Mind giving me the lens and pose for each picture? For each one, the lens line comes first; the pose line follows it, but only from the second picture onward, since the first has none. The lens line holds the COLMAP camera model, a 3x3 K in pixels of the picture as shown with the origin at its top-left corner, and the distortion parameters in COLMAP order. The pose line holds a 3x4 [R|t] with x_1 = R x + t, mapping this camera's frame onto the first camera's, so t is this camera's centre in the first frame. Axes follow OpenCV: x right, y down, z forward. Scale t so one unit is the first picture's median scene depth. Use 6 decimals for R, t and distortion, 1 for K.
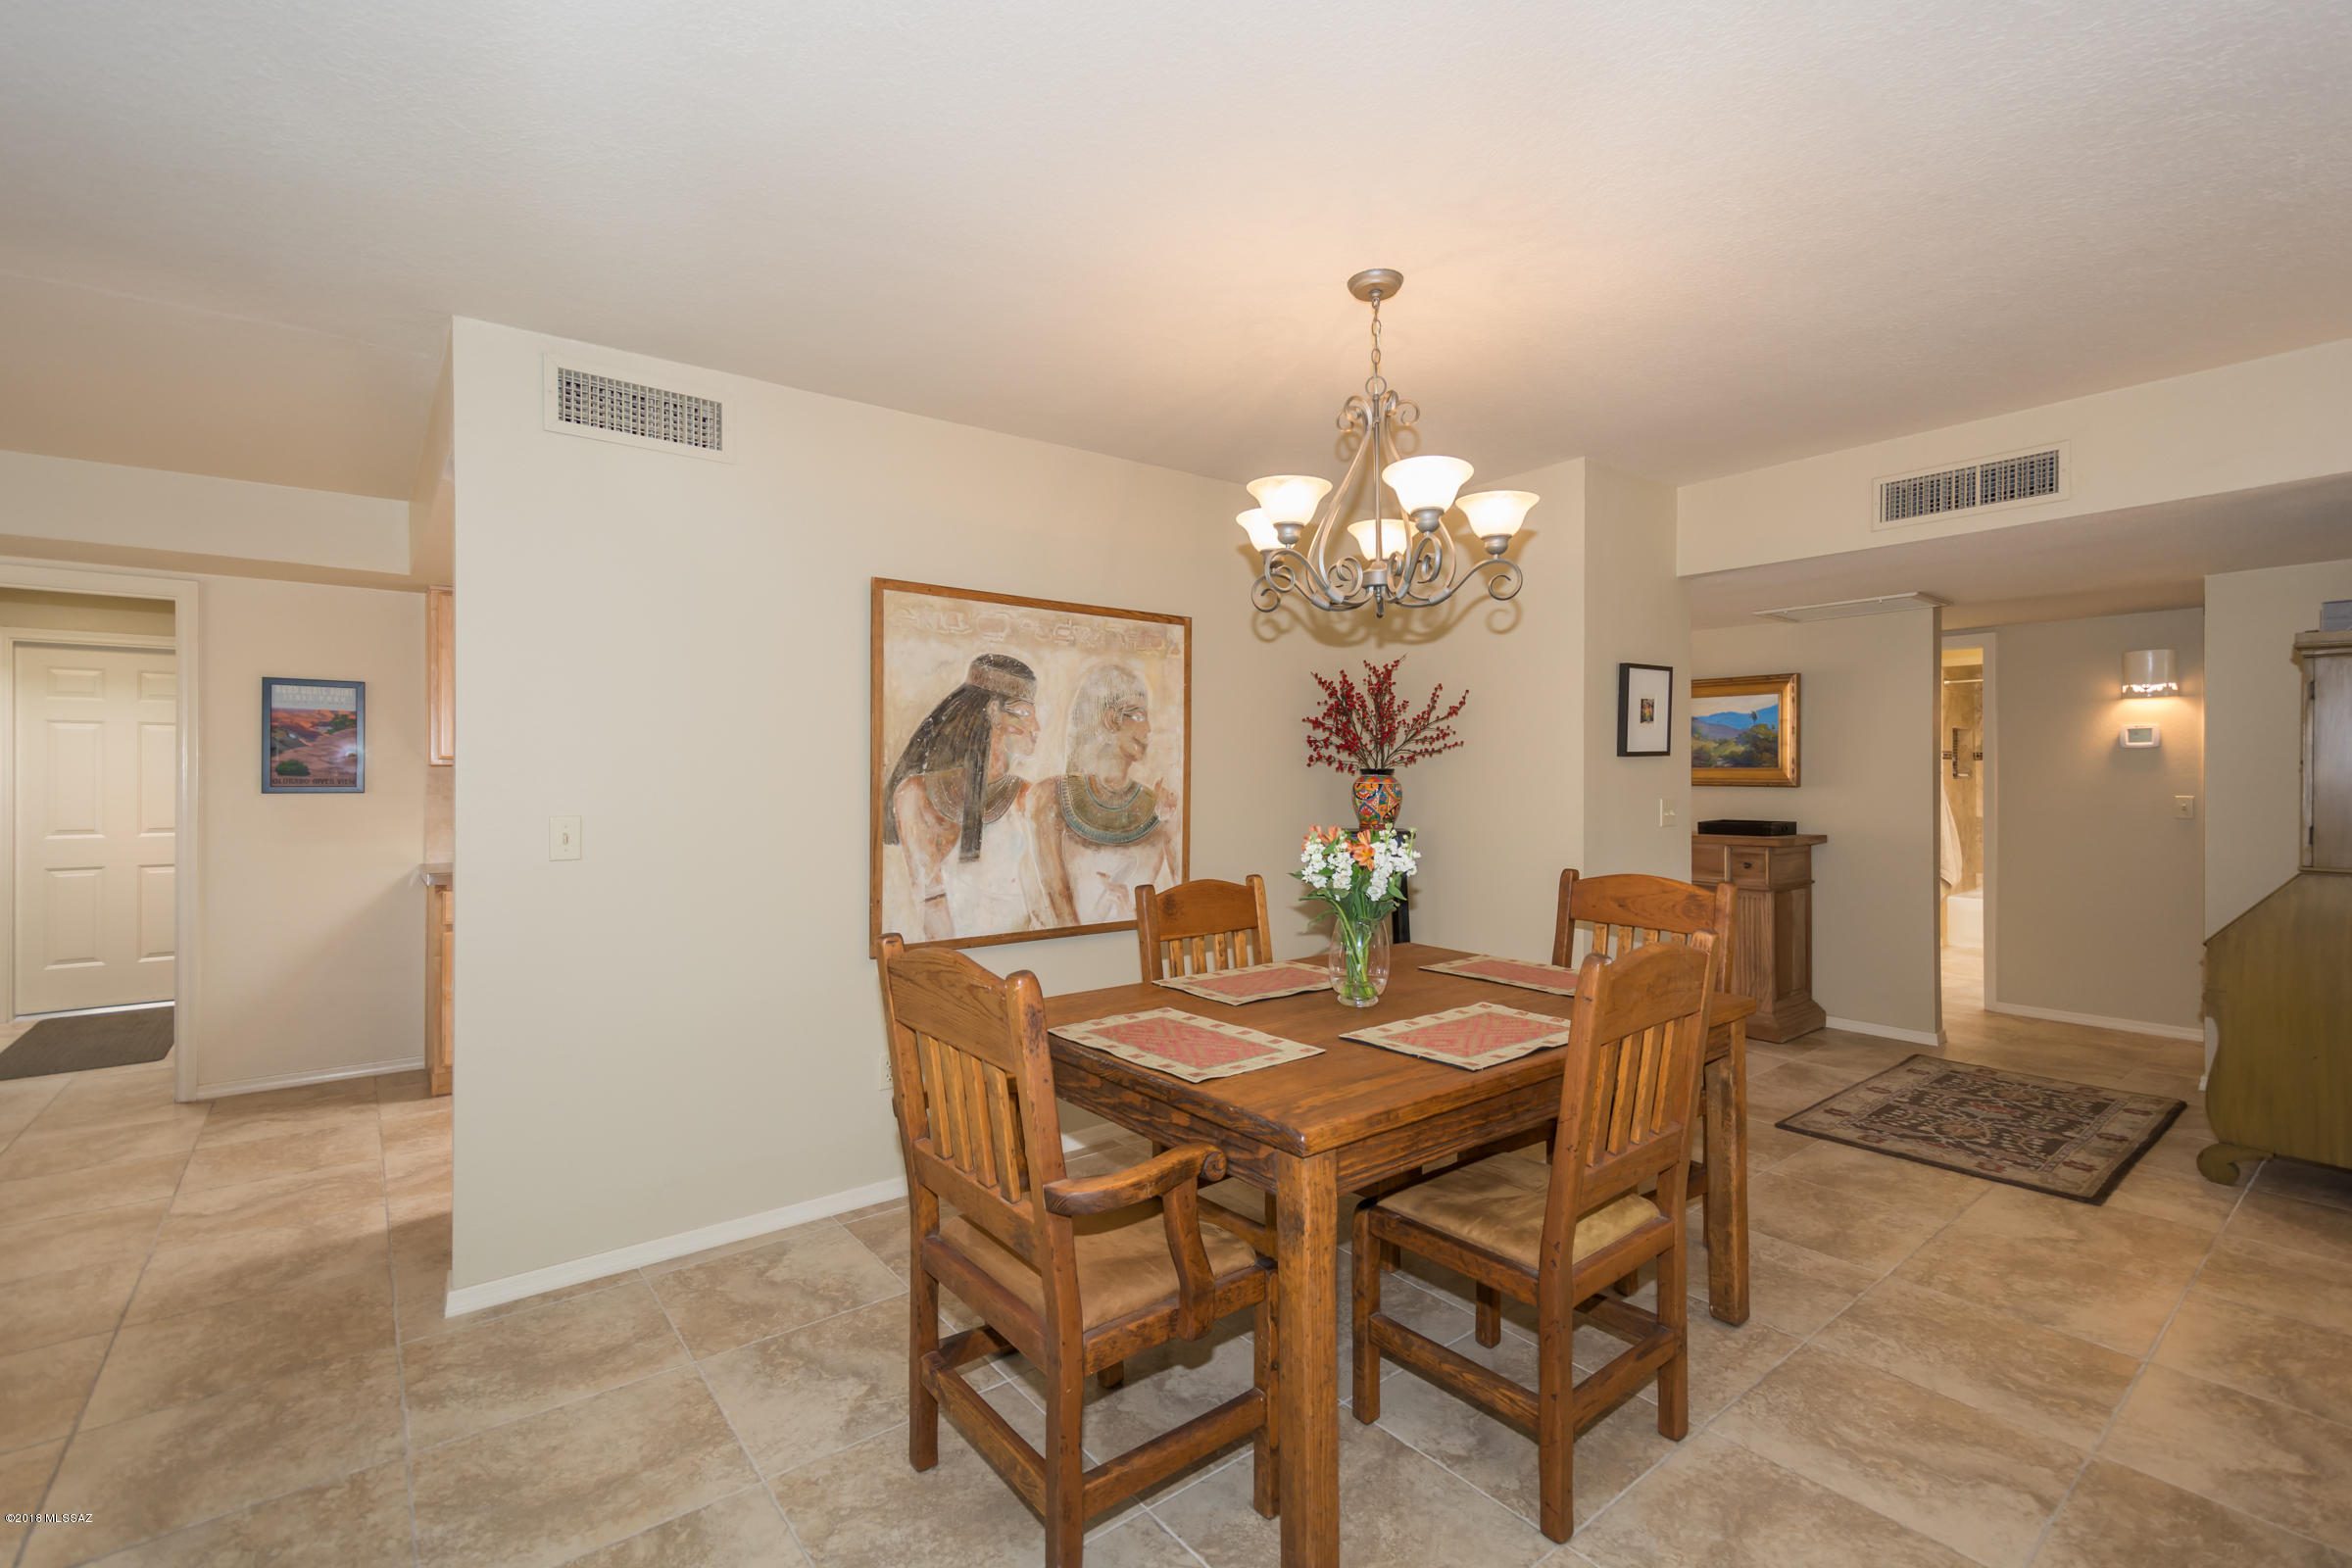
lens RADIAL K [[1039.1, 0, 1195.6], [0, 1039.1, 782.6], [0, 0, 1]] dist [0.020501, -0.007161]
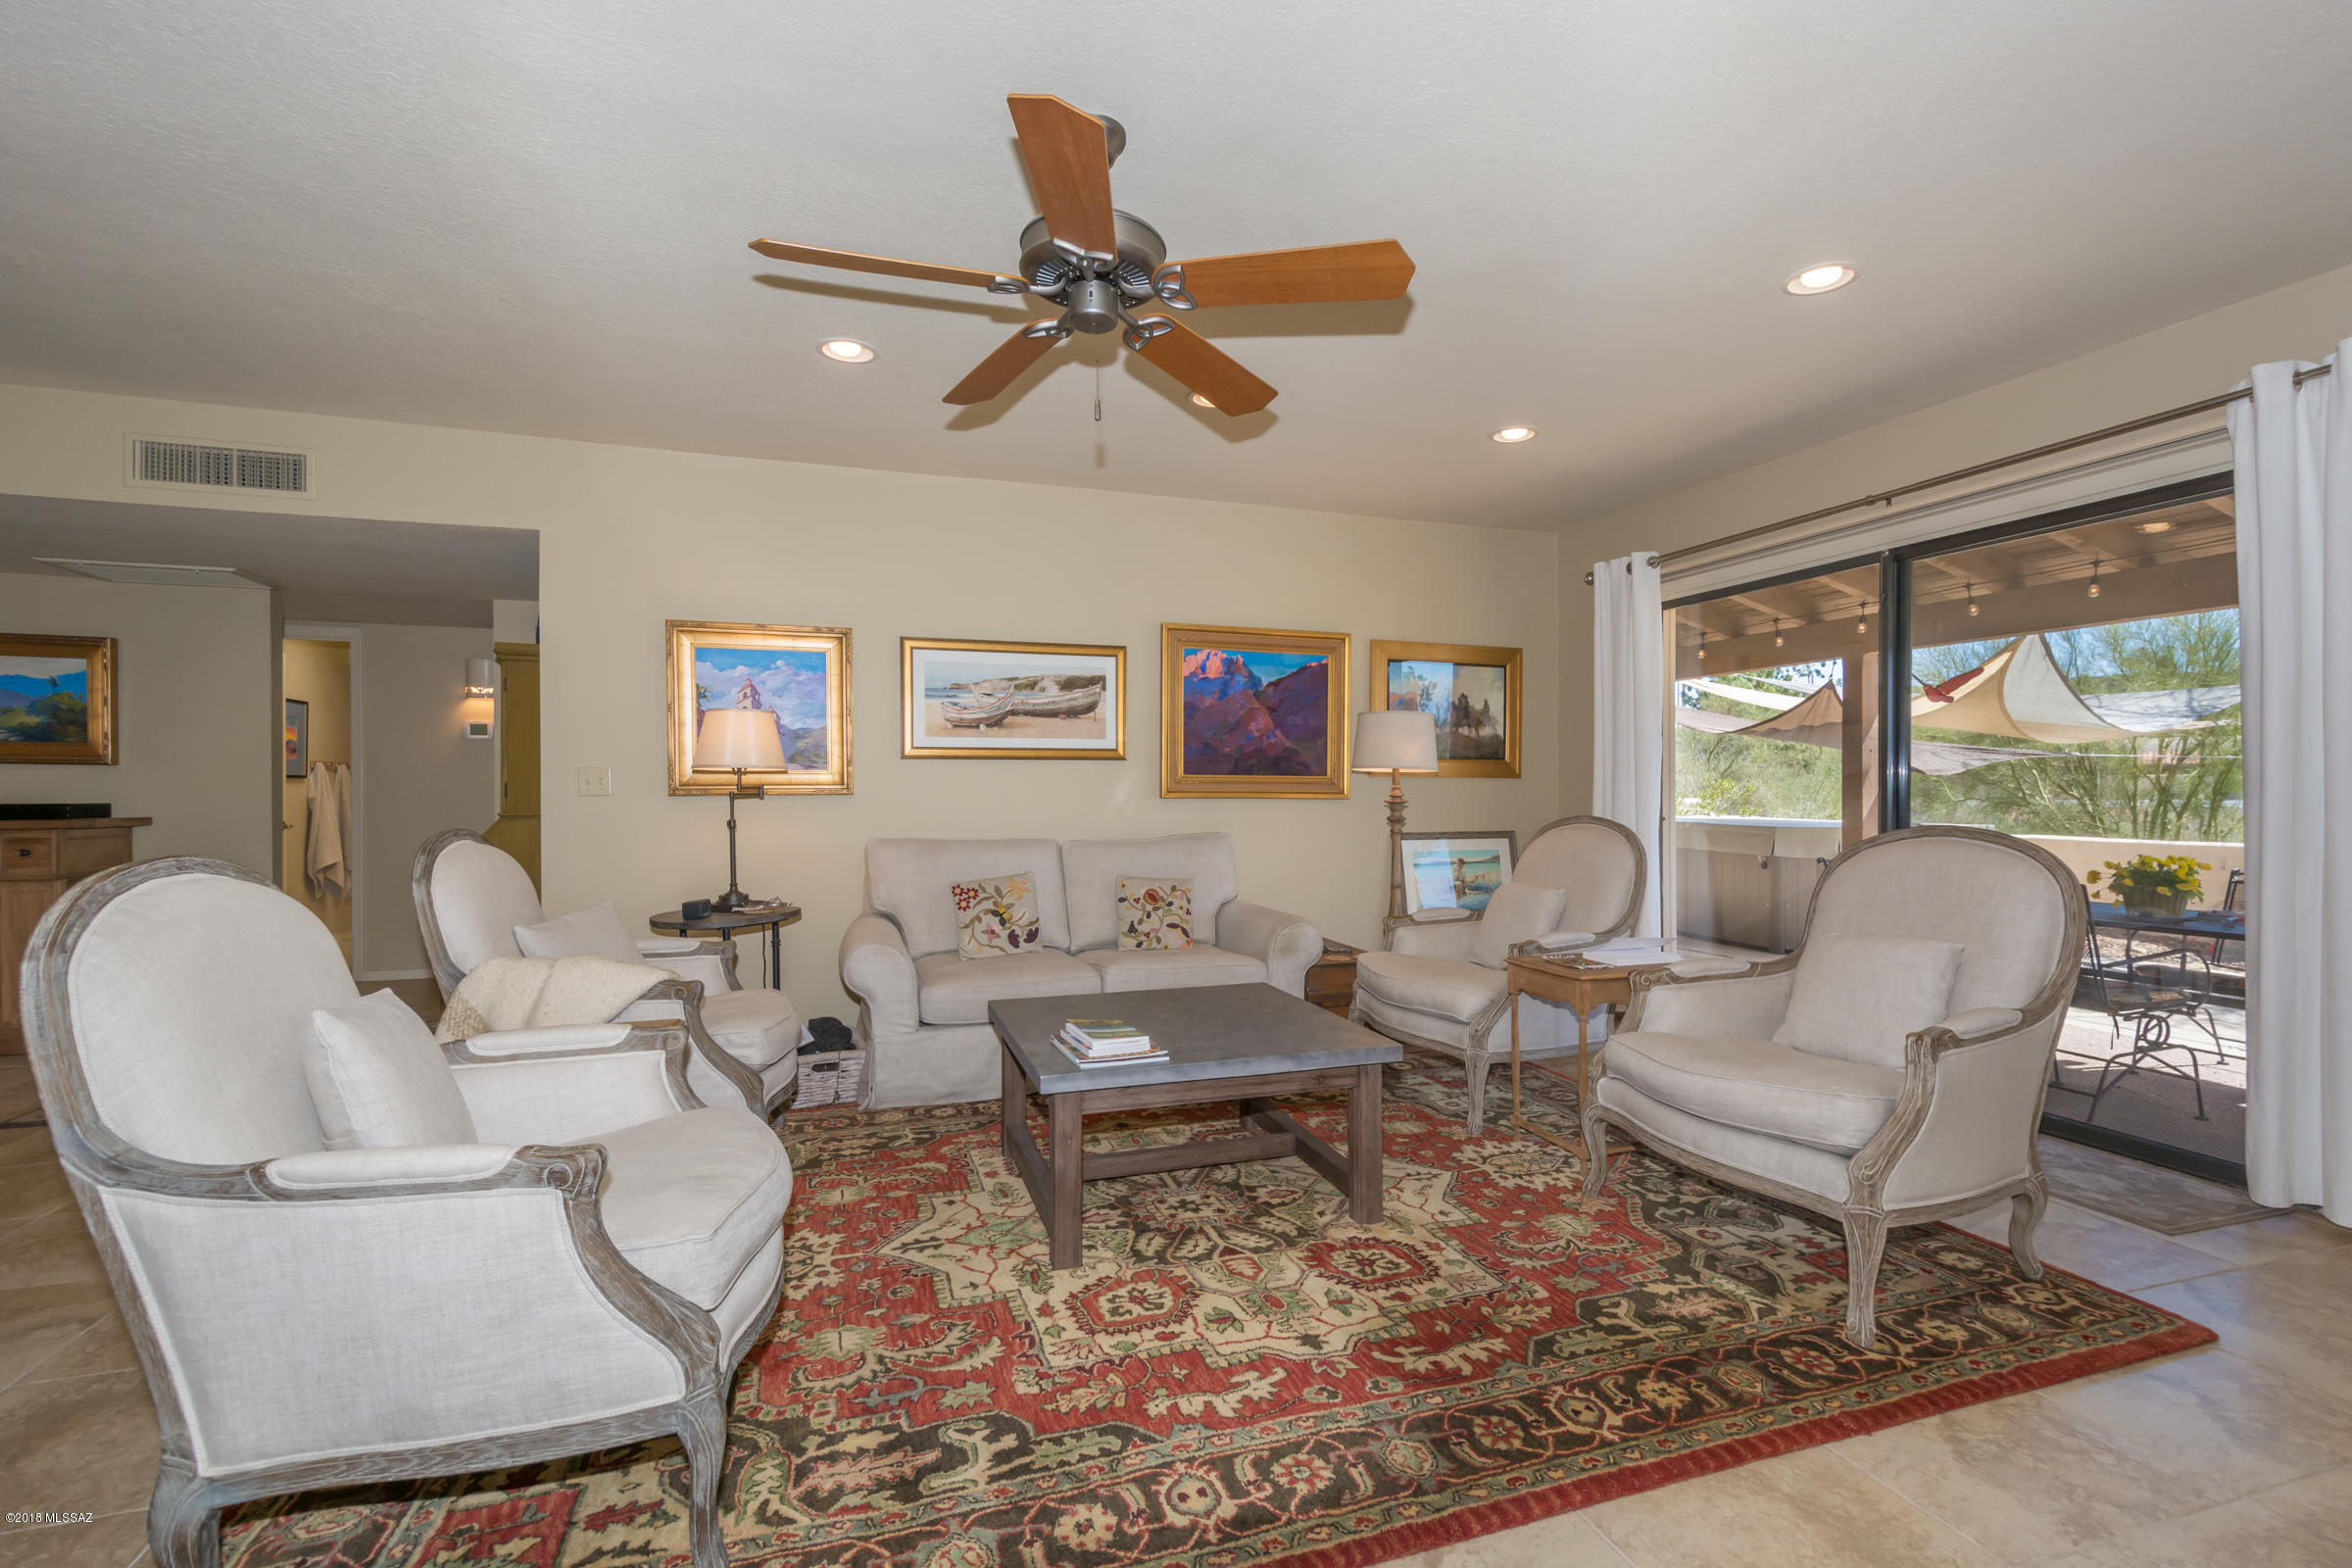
lens RADIAL K [[1039.1, 0, 1185.7], [0, 1039.1, 799.5], [0, 0, 1]] dist [0.020501, -0.007161]
pose [[0.368148, -0.001497, 0.929766, 0.105928], [0.005971, 0.999982, -0.000754, 0.058539], [-0.929748, 0.005829, 0.368151, -0.279496]]
